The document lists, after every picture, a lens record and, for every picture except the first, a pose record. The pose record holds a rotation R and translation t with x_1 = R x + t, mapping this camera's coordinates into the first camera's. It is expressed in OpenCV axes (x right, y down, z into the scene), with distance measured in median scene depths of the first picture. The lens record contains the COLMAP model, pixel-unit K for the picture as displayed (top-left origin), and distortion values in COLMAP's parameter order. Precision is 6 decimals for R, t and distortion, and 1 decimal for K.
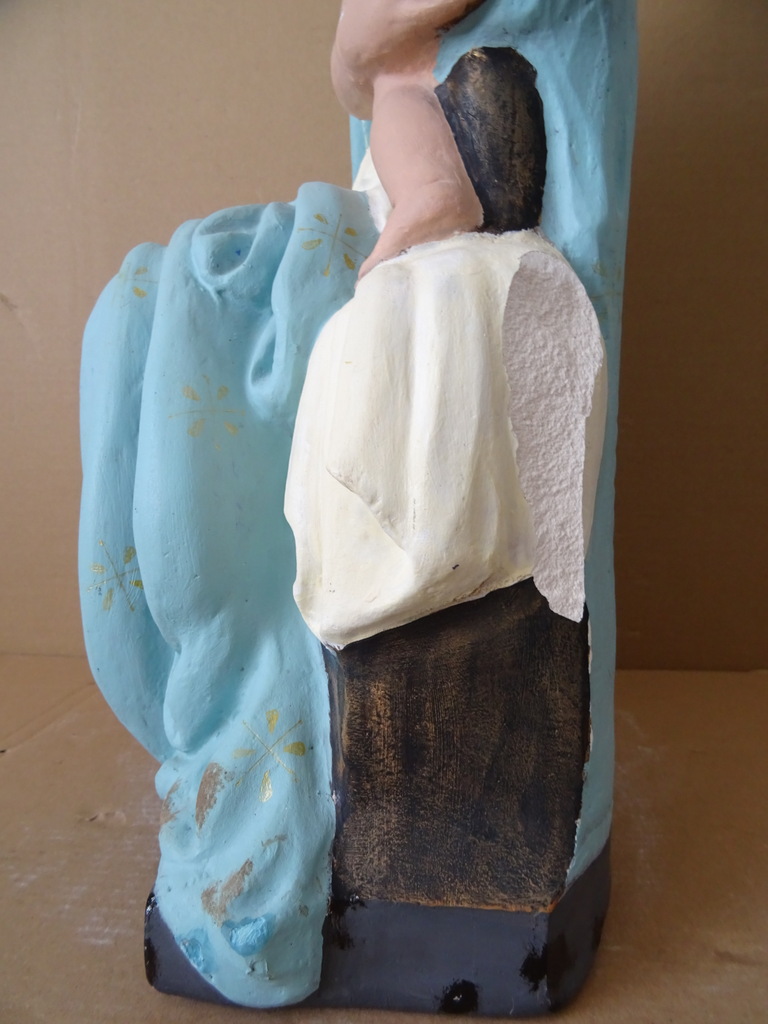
lens RADIAL K [[717.7, 0, 381.4], [0, 717.7, 513.3], [0, 0, 1]] dist [0.007790, 0.001426]
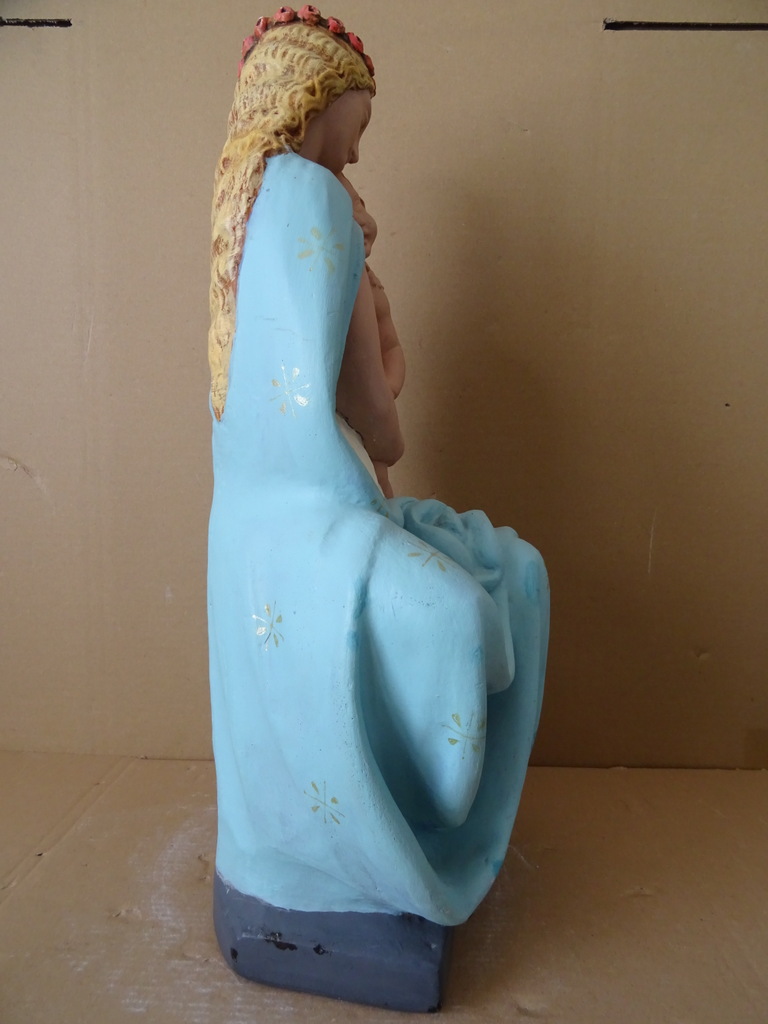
lens RADIAL K [[723.3, 0, 380.3], [0, 723.3, 511.2], [0, 0, 1]] dist [0.001431, -0.001005]
pose [[0.998583, 0.010208, 0.052231, 0.055879], [-0.009654, 0.999895, -0.010846, -0.560580], [-0.052336, 0.010326, 0.998576, -0.718826]]
